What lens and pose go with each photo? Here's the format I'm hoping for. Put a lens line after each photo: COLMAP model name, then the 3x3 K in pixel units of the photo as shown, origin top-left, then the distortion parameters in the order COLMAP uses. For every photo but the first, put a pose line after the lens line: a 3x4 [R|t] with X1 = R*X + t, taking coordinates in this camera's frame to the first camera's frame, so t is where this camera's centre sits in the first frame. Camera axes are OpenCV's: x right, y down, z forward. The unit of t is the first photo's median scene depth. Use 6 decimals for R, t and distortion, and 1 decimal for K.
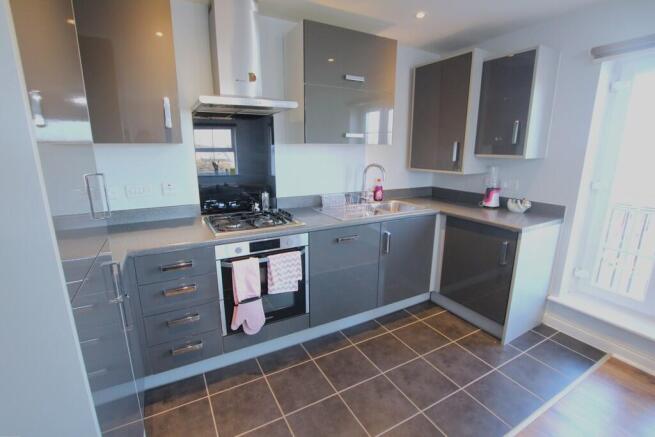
lens RADIAL K [[305.1, 0, 327.5], [0, 305.1, 218.5], [0, 0, 1]] dist [-0.033207, 0.000738]
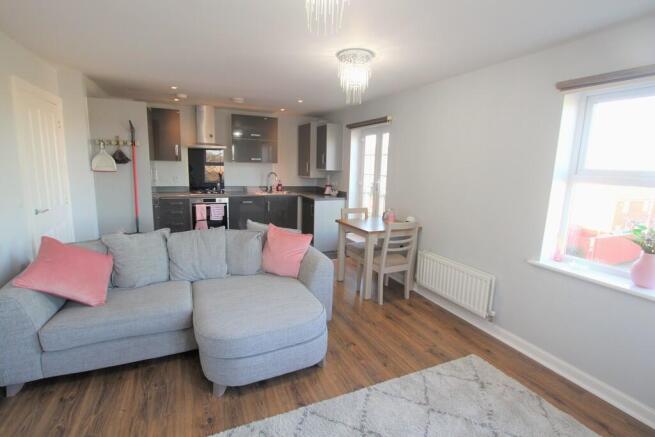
lens RADIAL K [[323.8, 0, 327.5], [0, 323.8, 218.5], [0, 0, 1]] dist [-0.031281, 0.000542]
pose [[0.996193, 0.036543, -0.079143, 0.863790], [-0.041704, 0.997041, -0.064575, 0.318702], [0.076549, 0.067630, 0.994770, -1.394650]]
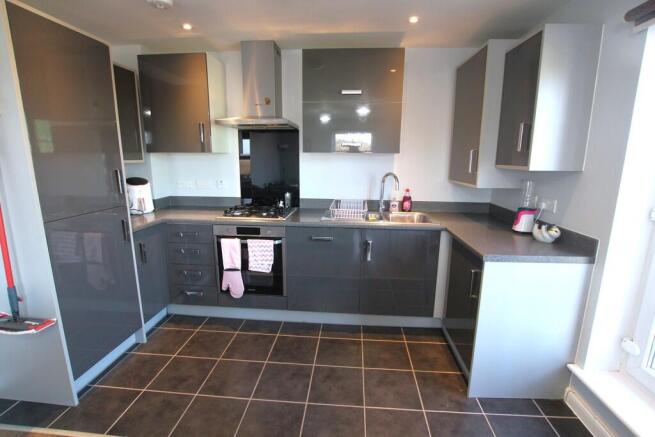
lens RADIAL K [[305.1, 0, 327.5], [0, 305.1, 218.5], [0, 0, 1]] dist [-0.033207, 0.000738]
pose [[0.832698, 0.112532, -0.542171, 0.647817], [-0.130451, 0.991440, 0.005428, -0.012889], [0.538141, 0.066207, 0.840250, 0.078876]]
